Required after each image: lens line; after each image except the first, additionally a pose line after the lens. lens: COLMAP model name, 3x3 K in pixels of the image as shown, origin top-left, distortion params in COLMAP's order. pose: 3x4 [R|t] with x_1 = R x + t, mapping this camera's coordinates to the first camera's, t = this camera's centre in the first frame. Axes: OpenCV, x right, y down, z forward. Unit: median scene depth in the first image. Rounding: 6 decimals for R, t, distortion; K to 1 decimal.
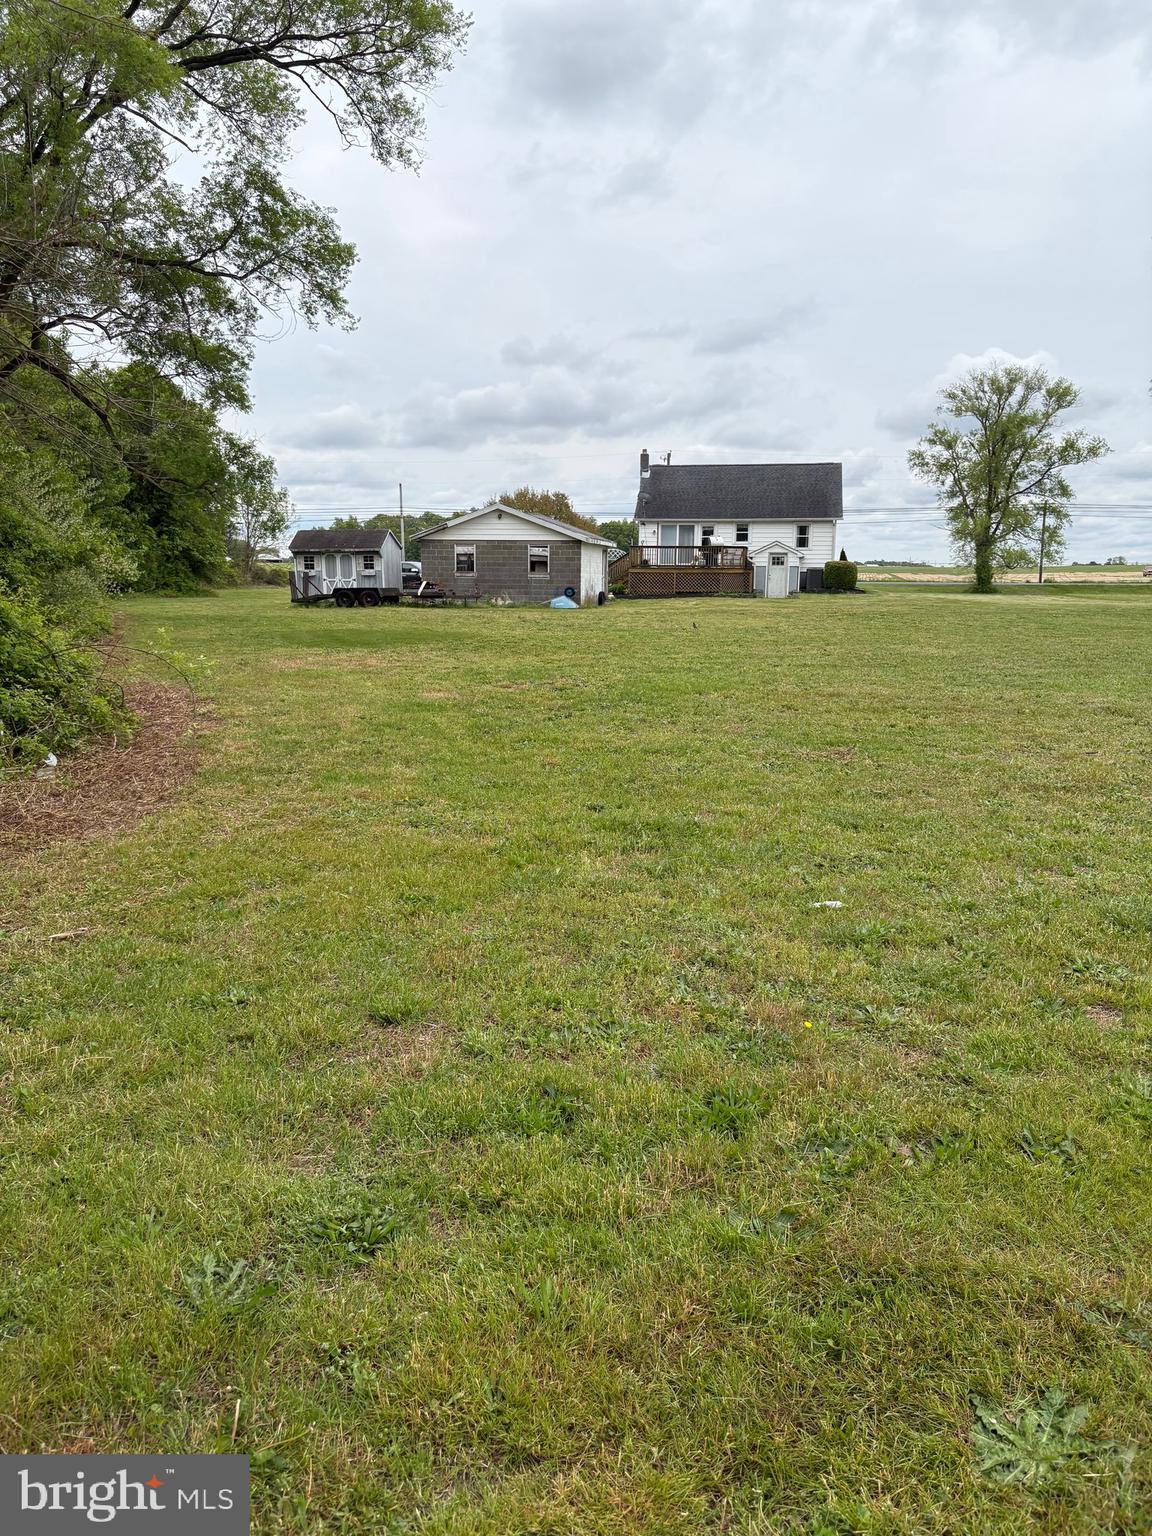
lens RADIAL K [[1171.6, 0, 574.7], [0, 1171.6, 762.5], [0, 0, 1]] dist [0.104132, -0.003206]
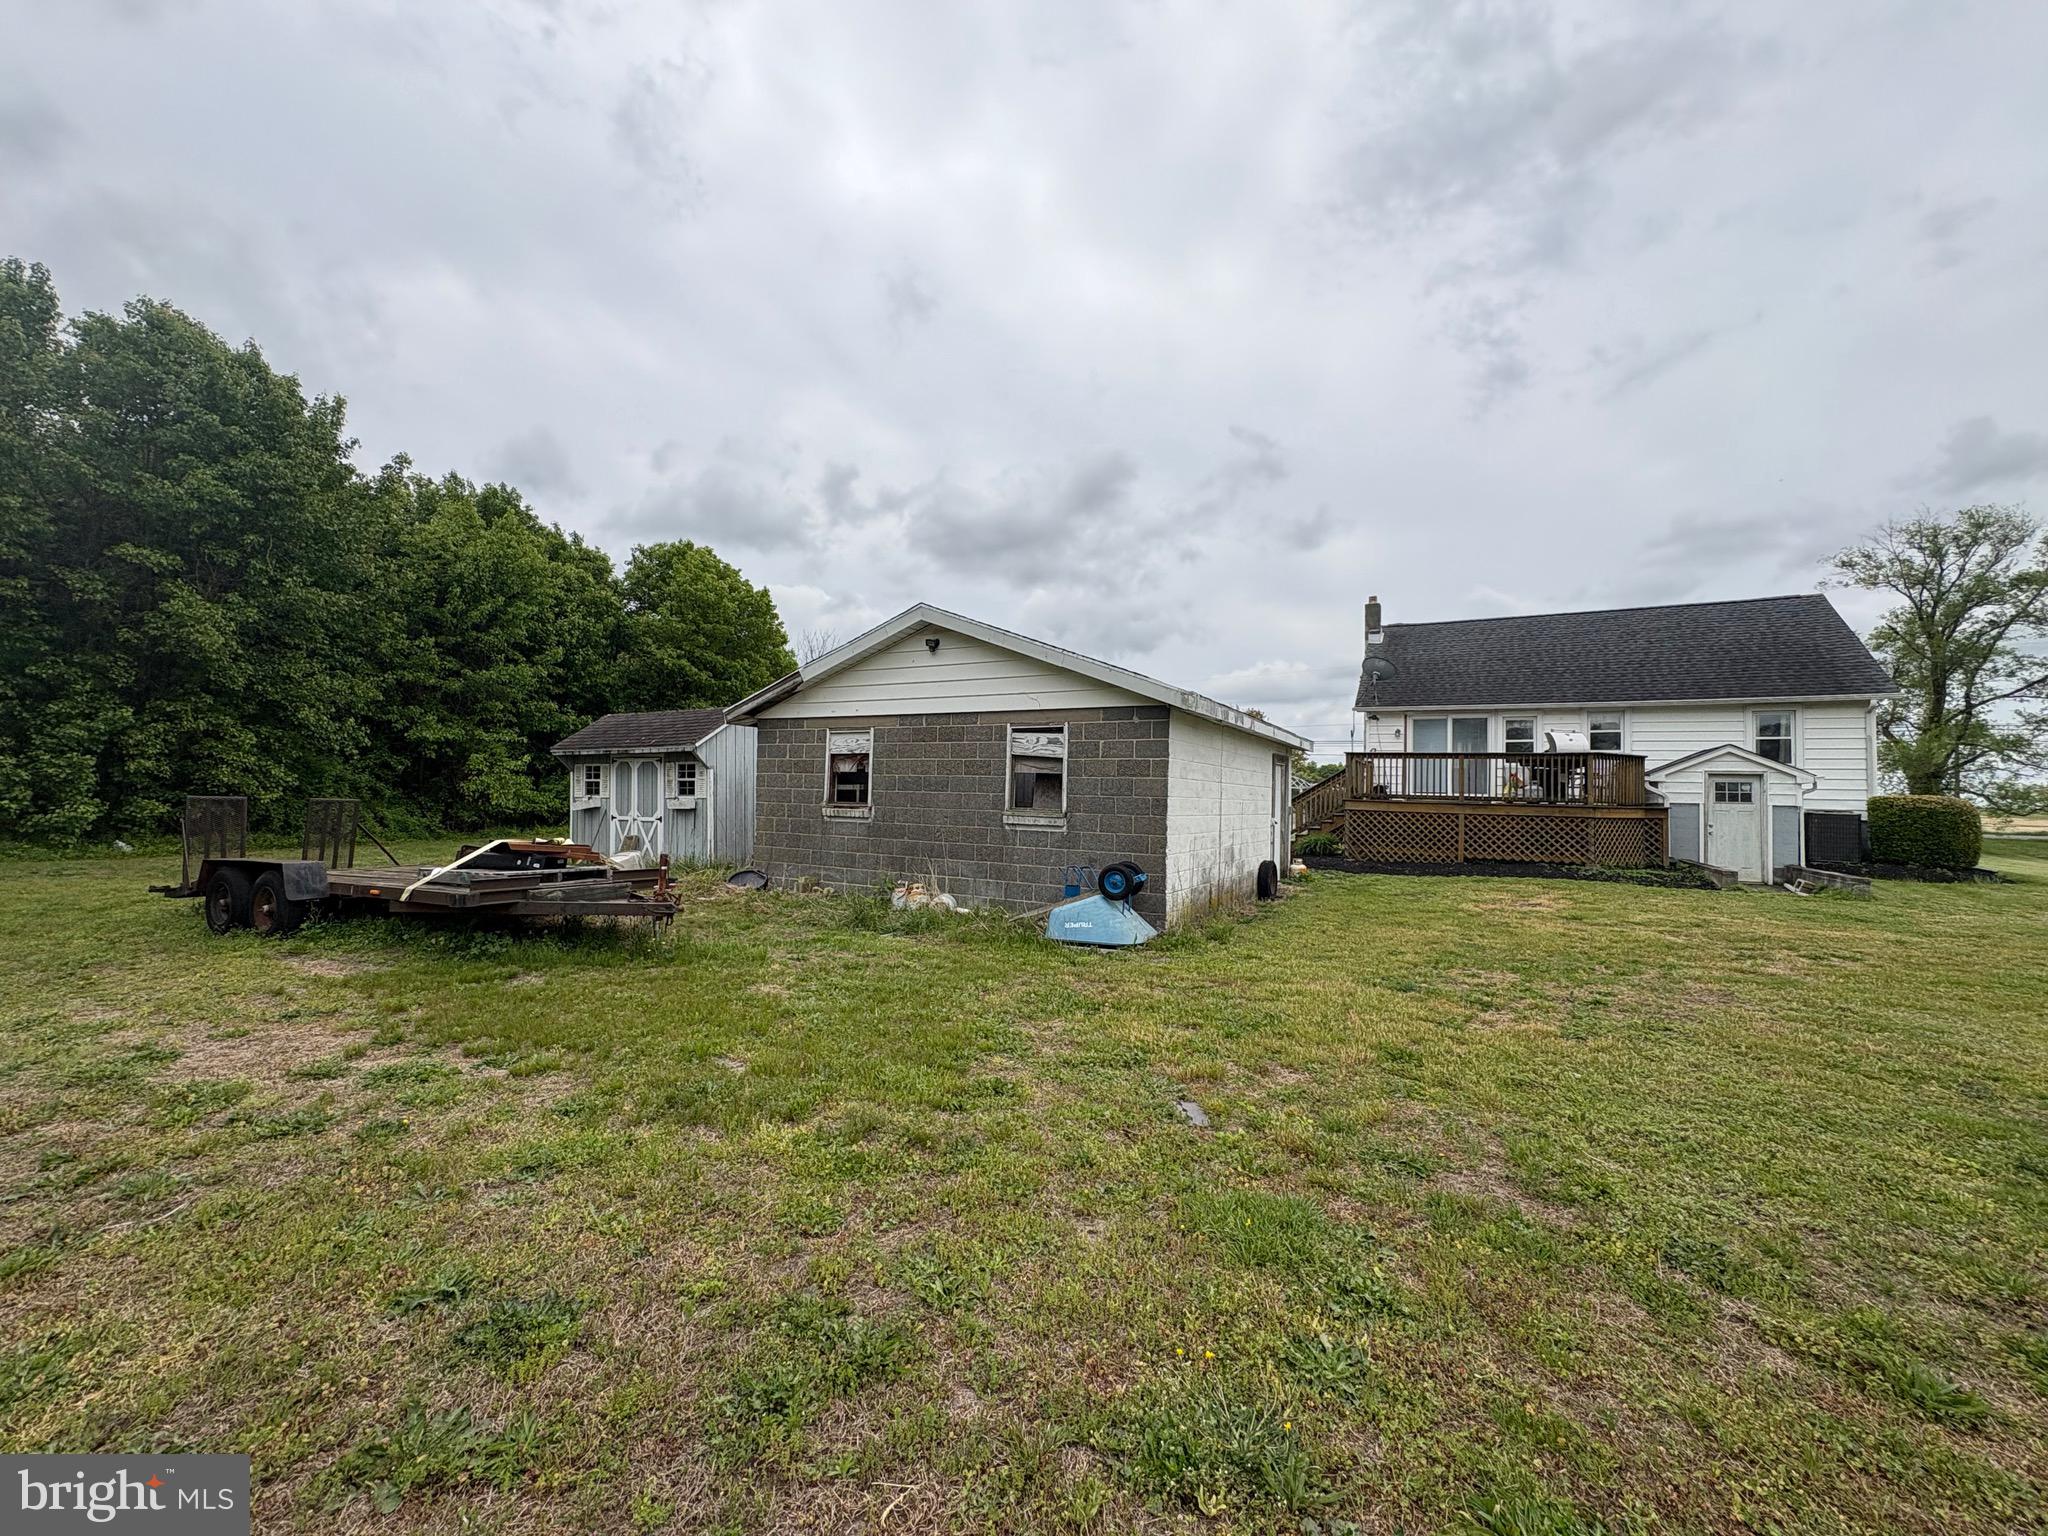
lens RADIAL K [[818.2, 0, 1023.9], [0, 818.2, 765.6], [0, 0, 1]] dist [-0.000867, -0.000211]
pose [[0.947176, 0.003792, -0.320692, 0.031034], [-0.068179, 0.979455, -0.189789, -0.115258], [0.313383, 0.201628, 0.927975, 0.694047]]
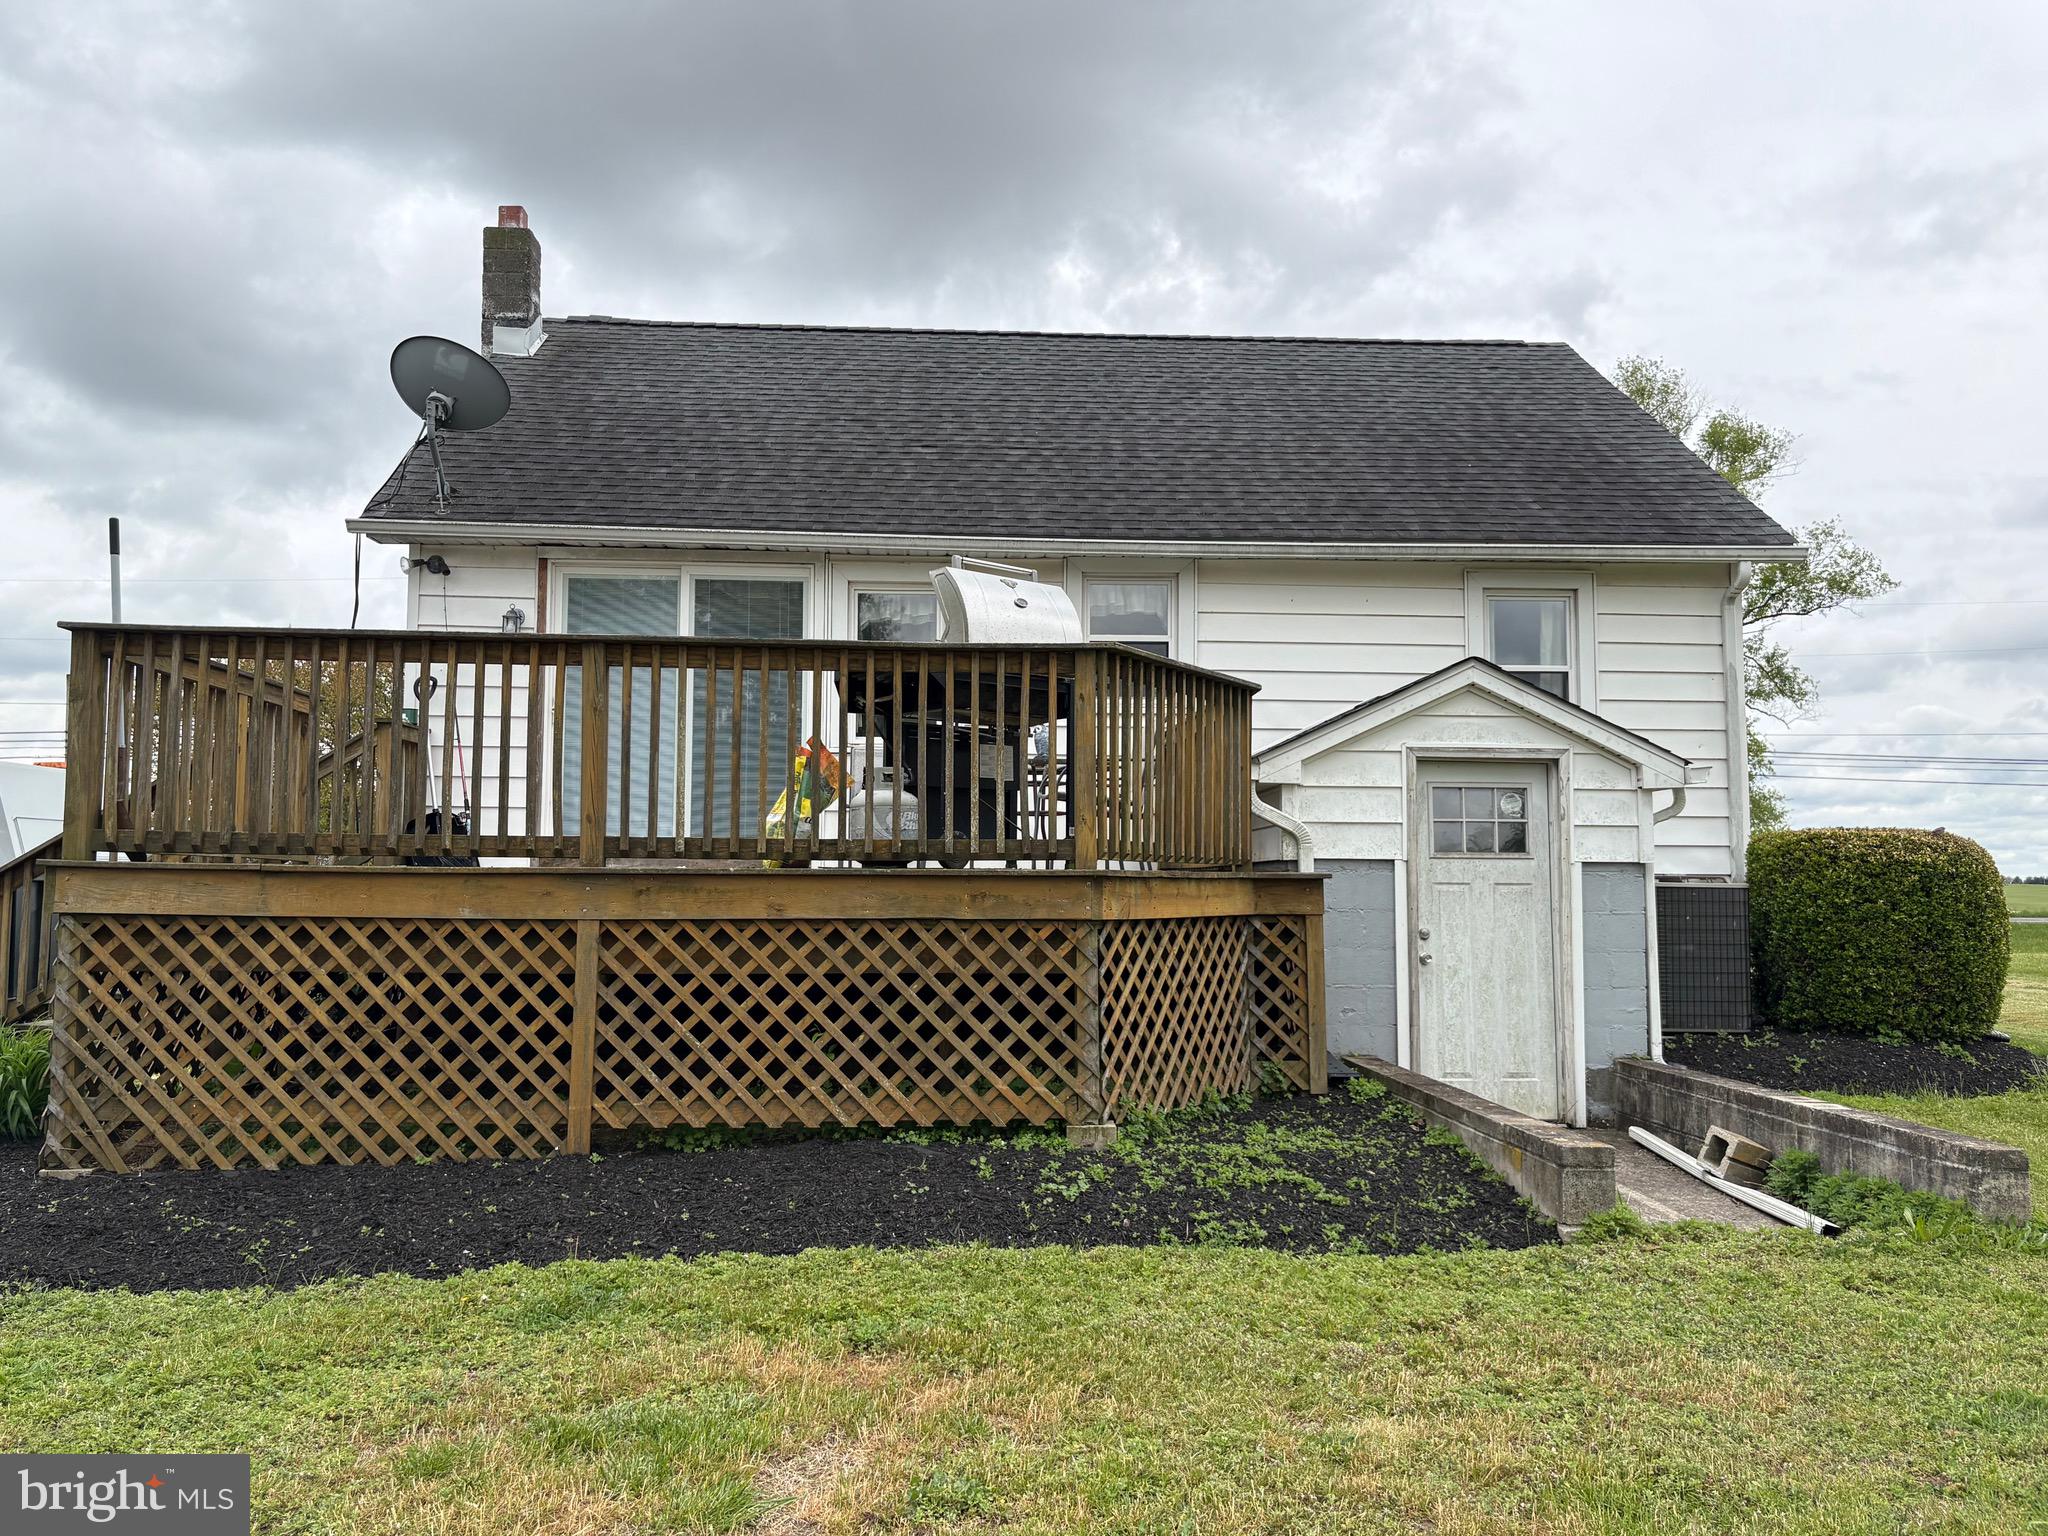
lens RADIAL K [[1601.5, 0, 1024.0], [0, 1601.5, 761.8], [0, 0, 1]] dist [0.006379, -0.000278]
pose [[0.972587, 0.016003, 0.231988, 0.091926], [0.038312, 0.972969, -0.227737, -0.148580], [-0.229362, 0.230382, 0.945683, 0.900452]]
